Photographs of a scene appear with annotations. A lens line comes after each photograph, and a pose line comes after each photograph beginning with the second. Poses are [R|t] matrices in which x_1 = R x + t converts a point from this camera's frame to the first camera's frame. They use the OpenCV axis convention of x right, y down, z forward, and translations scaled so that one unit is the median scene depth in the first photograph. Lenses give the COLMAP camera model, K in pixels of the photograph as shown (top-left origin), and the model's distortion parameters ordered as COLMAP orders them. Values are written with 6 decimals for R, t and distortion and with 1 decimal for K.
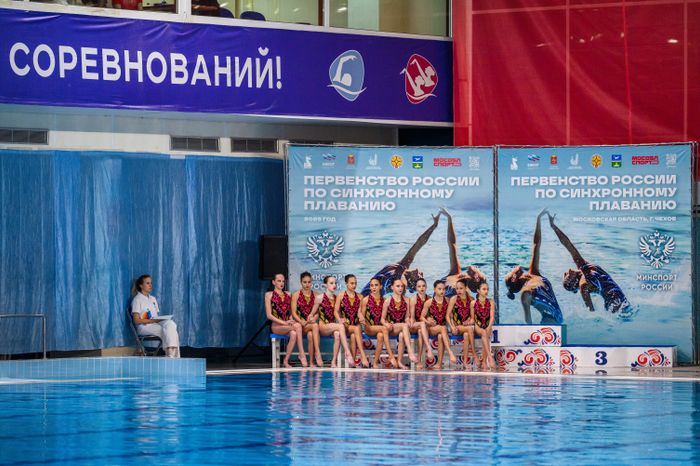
lens RADIAL K [[3349.2, 0, 350.0], [0, 3349.2, 233.0], [0, 0, 1]] dist [0.054894, 0.439478]
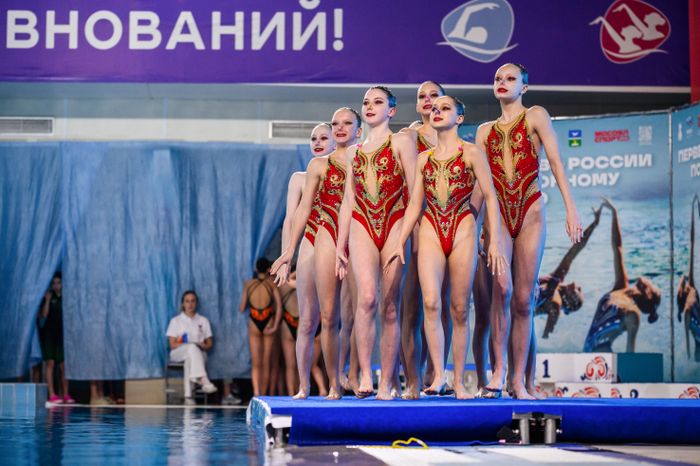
lens RADIAL K [[2588.3, 0, 350.0], [0, 2588.3, 233.0], [0, 0, 1]] dist [-0.070083, -2.052874]
pose [[0.653830, -0.038922, -0.755639, 0.418560], [-0.004565, 0.998455, -0.055379, 0.031656], [0.756627, 0.039658, 0.652643, 0.588357]]
